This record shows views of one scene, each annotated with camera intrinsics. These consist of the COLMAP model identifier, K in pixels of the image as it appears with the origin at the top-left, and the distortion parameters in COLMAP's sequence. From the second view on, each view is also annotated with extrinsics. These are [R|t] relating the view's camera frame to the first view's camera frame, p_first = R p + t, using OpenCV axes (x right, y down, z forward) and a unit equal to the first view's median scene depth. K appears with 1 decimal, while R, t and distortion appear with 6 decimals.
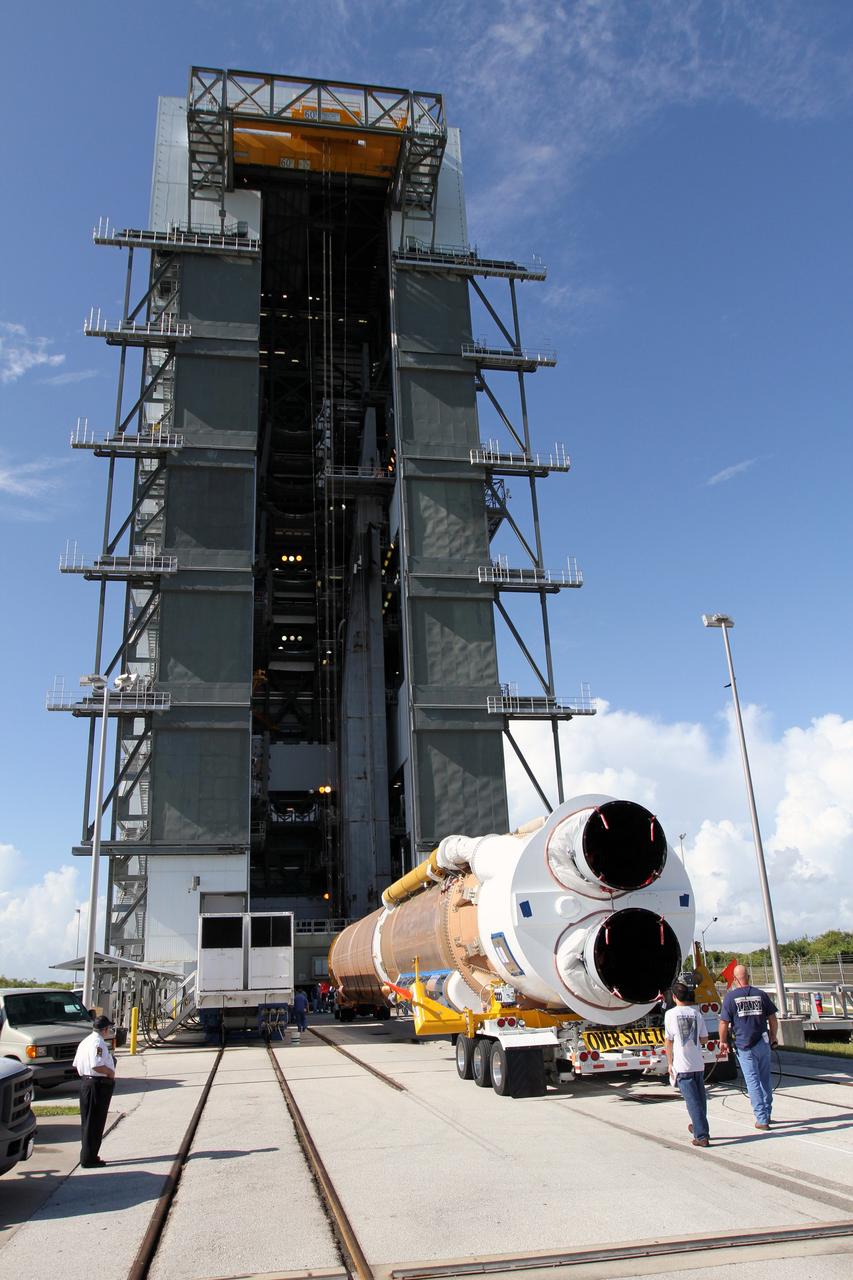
lens RADIAL K [[945.3, 0, 415.7], [0, 945.3, 647.9], [0, 0, 1]] dist [-0.082090, 0.061459]
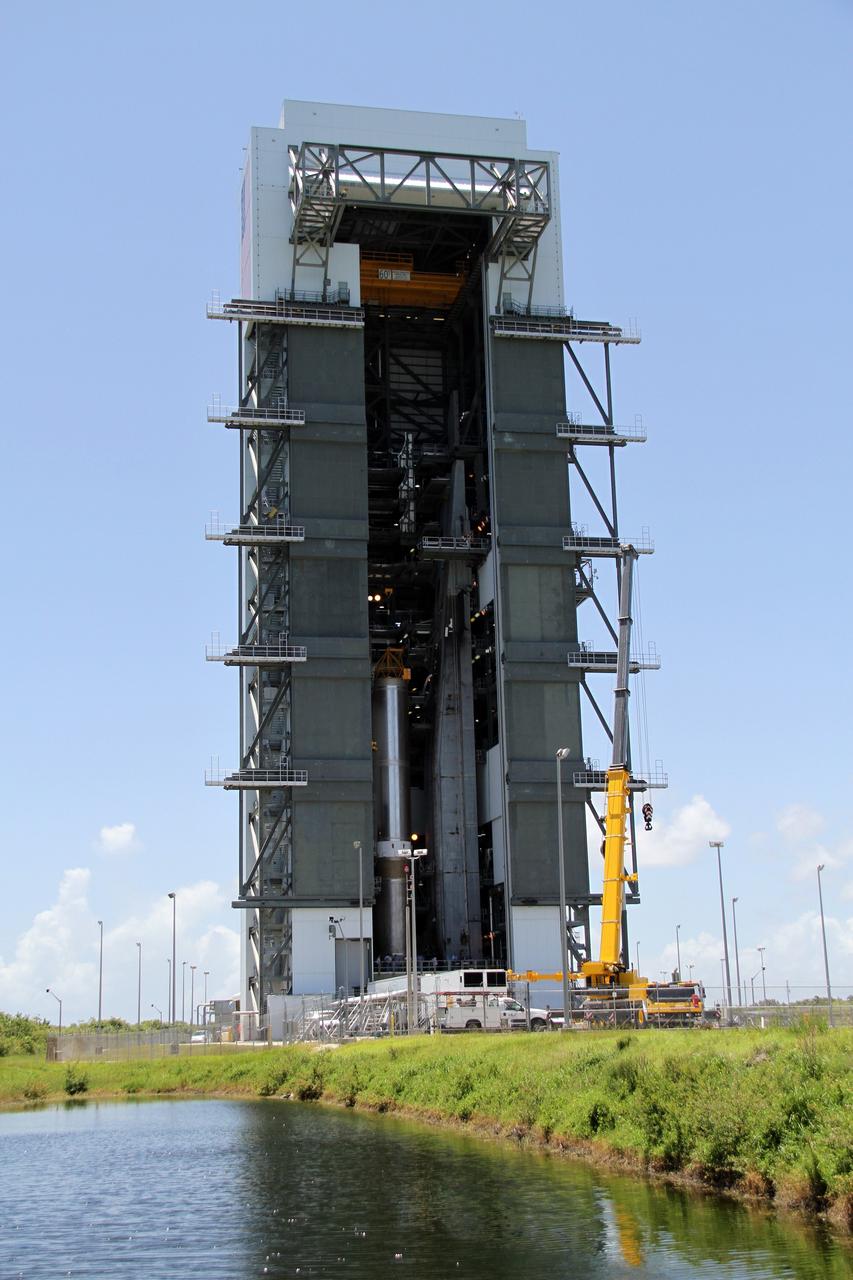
lens RADIAL K [[1647.7, 0, 425.1], [0, 1647.7, 650.9], [0, 0, 1]] dist [0.078834, 0.000000]
pose [[0.999053, 0.023861, 0.036389, -0.164808], [-0.027792, 0.993359, 0.111651, -0.286007], [-0.033483, -0.112557, 0.993081, -0.884643]]
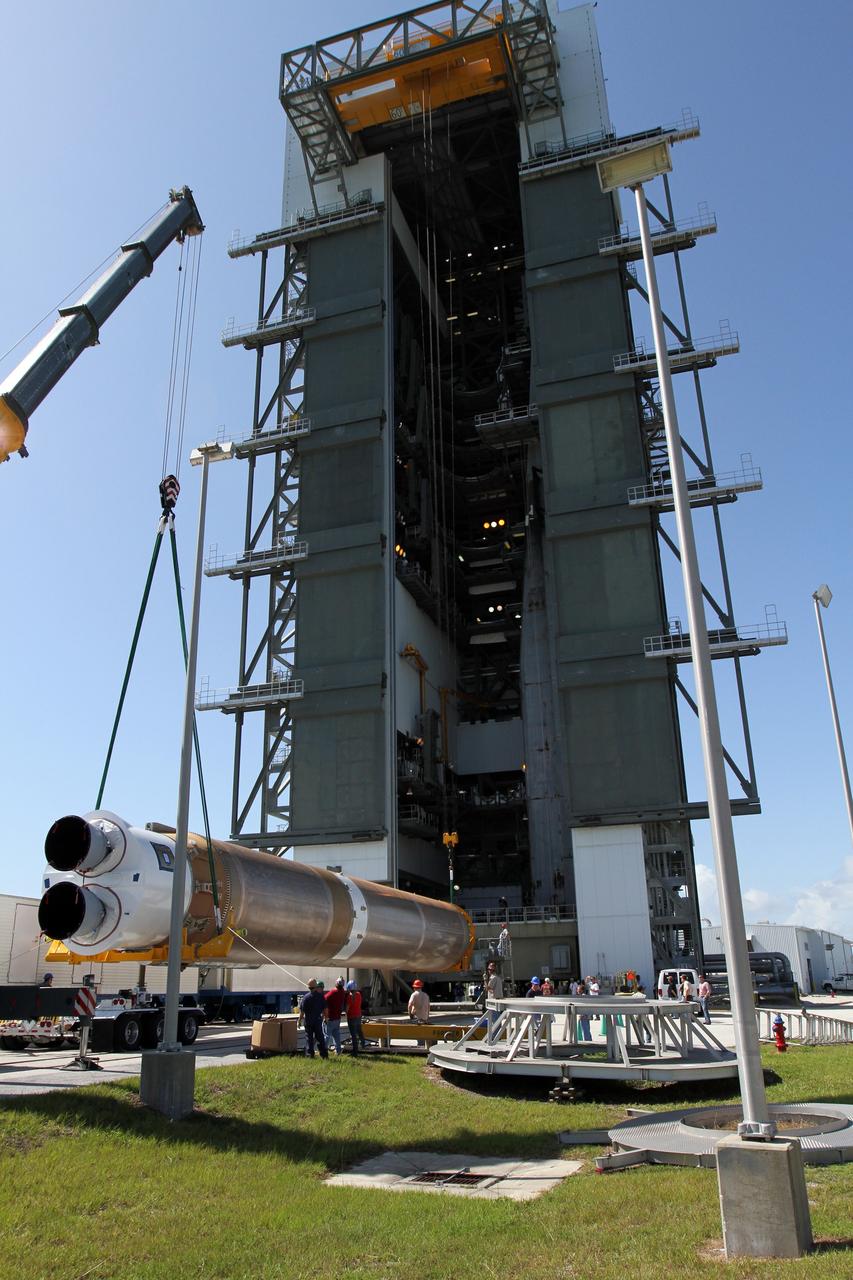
lens RADIAL K [[945.3, 0, 412.5], [0, 945.3, 647.0], [0, 0, 1]] dist [-0.082090, 0.061459]
pose [[0.884624, -0.133842, -0.446685, 0.241124], [0.135660, 0.990357, -0.028082, 0.049589], [0.446136, -0.035755, 0.894251, 0.151206]]
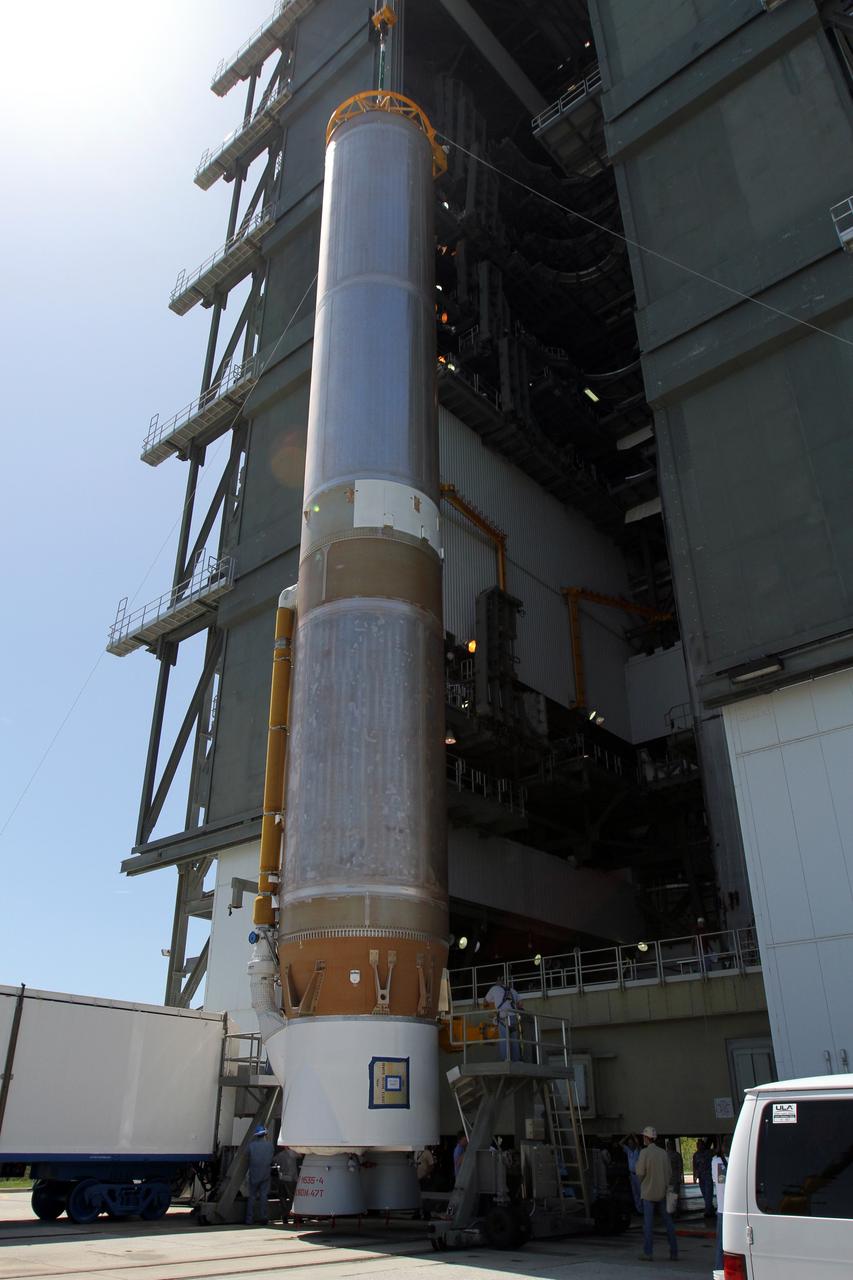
lens RADIAL K [[945.3, 0, 410.0], [0, 945.3, 651.4], [0, 0, 1]] dist [-0.082090, 0.061459]
pose [[0.622719, -0.325383, -0.711580, 0.148354], [0.232476, 0.945304, -0.228812, 0.213129], [0.747111, -0.022939, 0.664303, 0.611413]]
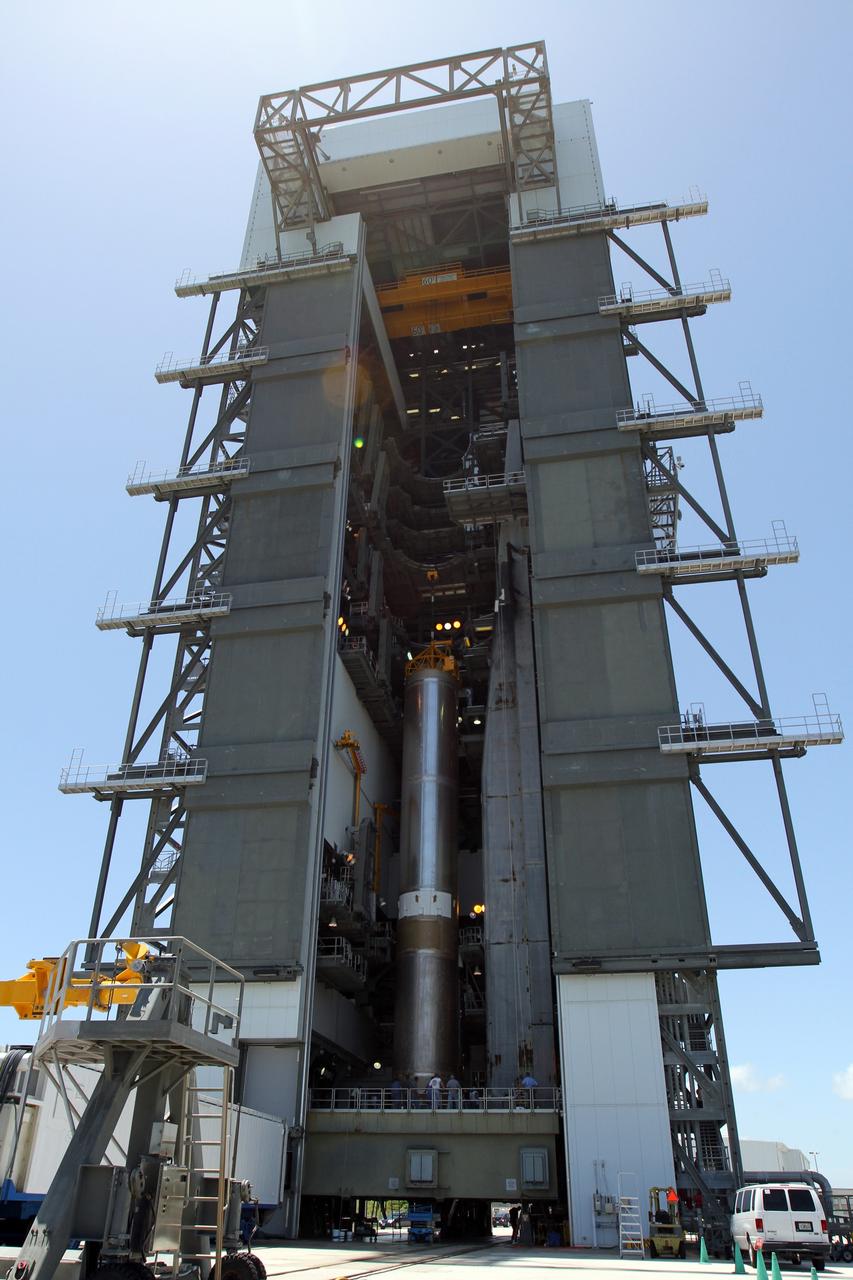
lens RADIAL K [[945.3, 0, 410.2], [0, 945.3, 646.2], [0, 0, 1]] dist [-0.082090, 0.061459]
pose [[0.932782, -0.136969, -0.333402, 0.127360], [0.066086, 0.974294, -0.215369, 0.112994], [0.354331, 0.178859, 0.917856, 0.307561]]
